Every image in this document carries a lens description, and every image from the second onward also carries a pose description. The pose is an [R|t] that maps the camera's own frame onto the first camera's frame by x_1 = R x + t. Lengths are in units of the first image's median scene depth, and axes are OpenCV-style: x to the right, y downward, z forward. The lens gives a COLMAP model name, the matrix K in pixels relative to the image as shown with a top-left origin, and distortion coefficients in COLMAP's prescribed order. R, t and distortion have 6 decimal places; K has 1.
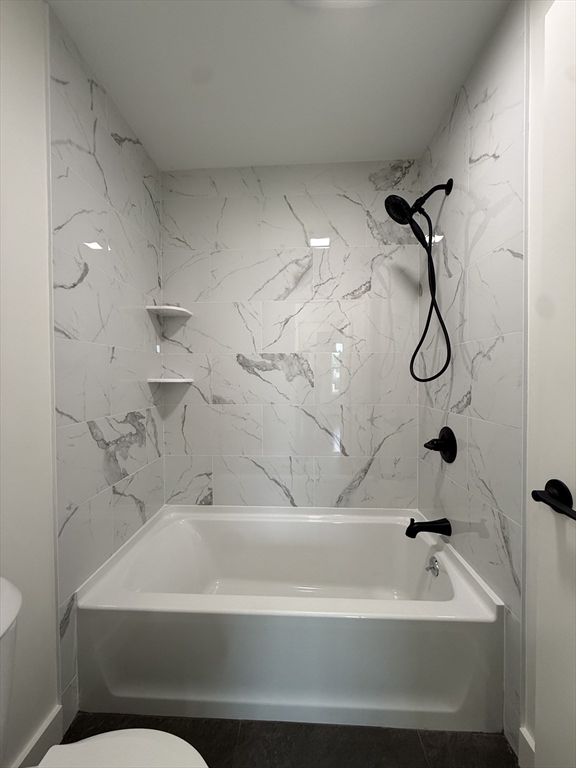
lens RADIAL K [[309.1, 0, 288.7], [0, 309.1, 384.4], [0, 0, 1]] dist [0.002602, -0.000024]
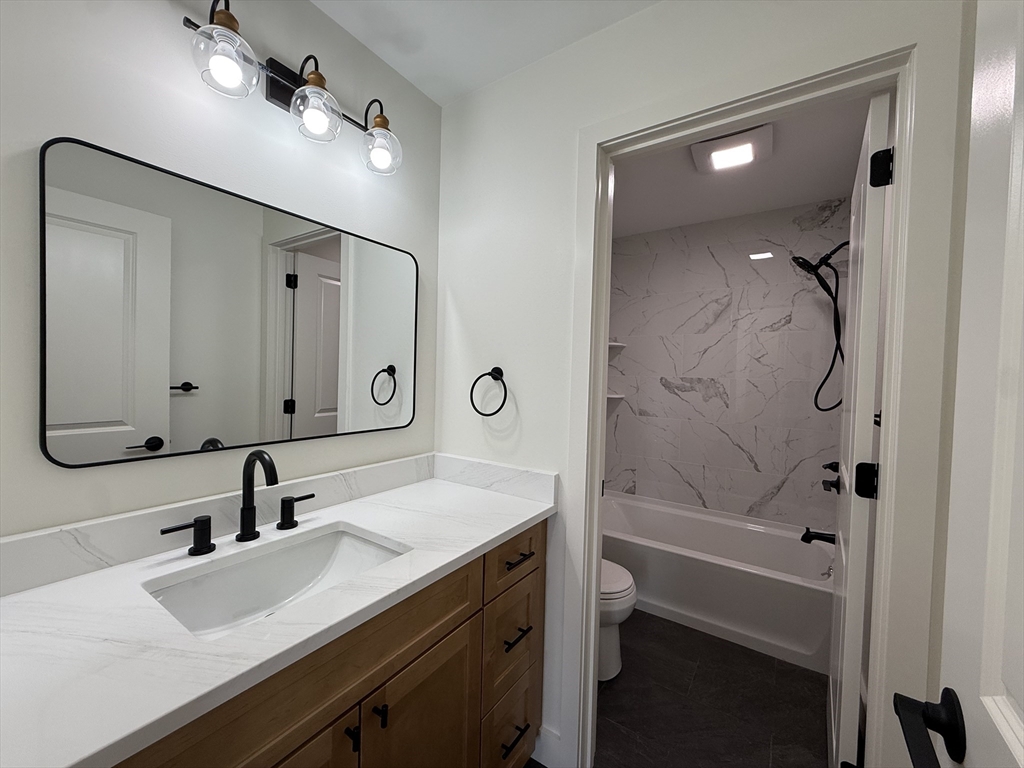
lens RADIAL K [[412.1, 0, 509.3], [0, 412.1, 382.1], [0, 0, 1]] dist [0.002602, -0.000024]
pose [[0.850981, 0.038257, -0.523801, 0.188981], [-0.042778, 0.999079, 0.003472, -0.058719], [0.523451, 0.019452, 0.851833, -0.750131]]
